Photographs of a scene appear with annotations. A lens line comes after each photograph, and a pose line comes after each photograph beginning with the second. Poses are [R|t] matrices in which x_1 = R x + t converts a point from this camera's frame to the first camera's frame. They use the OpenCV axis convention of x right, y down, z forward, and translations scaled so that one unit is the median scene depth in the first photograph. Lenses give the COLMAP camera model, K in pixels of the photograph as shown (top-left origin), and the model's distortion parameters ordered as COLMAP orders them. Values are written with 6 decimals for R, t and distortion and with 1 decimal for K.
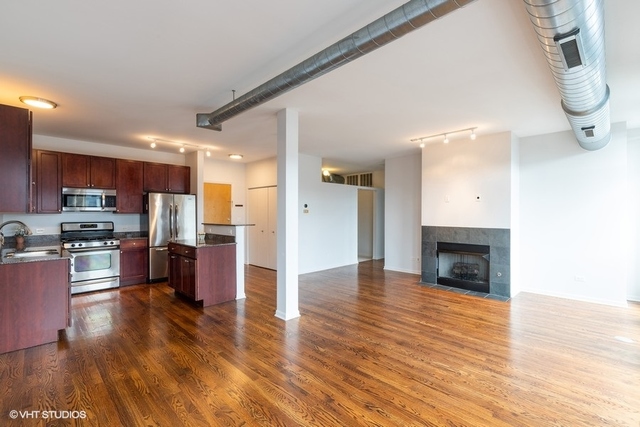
lens RADIAL K [[288.3, 0, 322.2], [0, 288.3, 212.6], [0, 0, 1]] dist [0.013105, 0.000598]
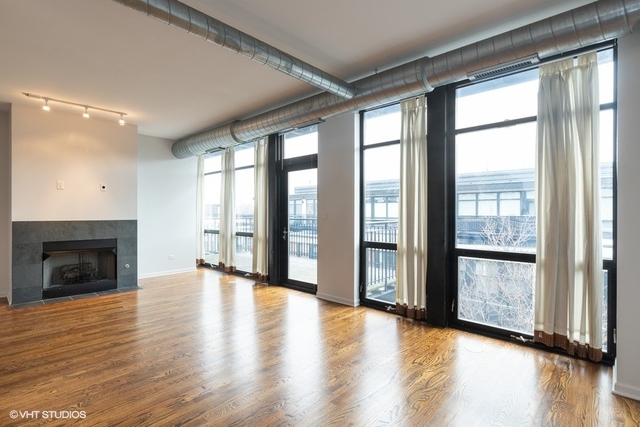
lens RADIAL K [[327.2, 0, 318.8], [0, 327.2, 213.2], [0, 0, 1]] dist [0.027579, 0.000206]
pose [[-0.022186, -0.004666, 0.999743, -0.539705], [-0.005615, 0.999974, 0.004542, 0.022528], [-0.999738, -0.005512, -0.022212, 0.366985]]
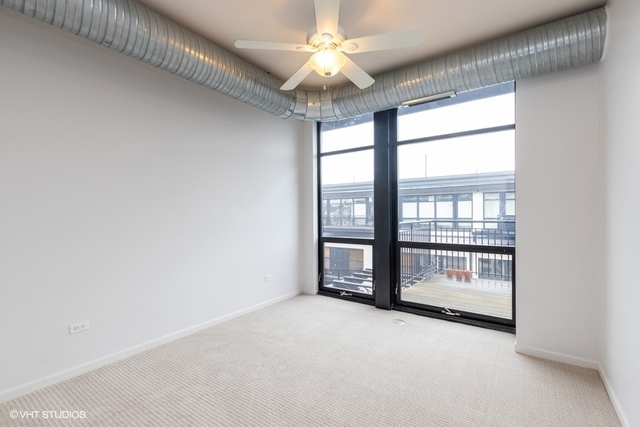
lens RADIAL K [[288.3, 0, 321.8], [0, 288.3, 212.9], [0, 0, 1]] dist [0.013105, 0.000598]
pose [[-0.161755, -0.005098, 0.986818, -0.537266], [0.002395, 0.999982, 0.005559, 0.022517], [-0.986828, 0.003263, -0.161740, 0.369409]]
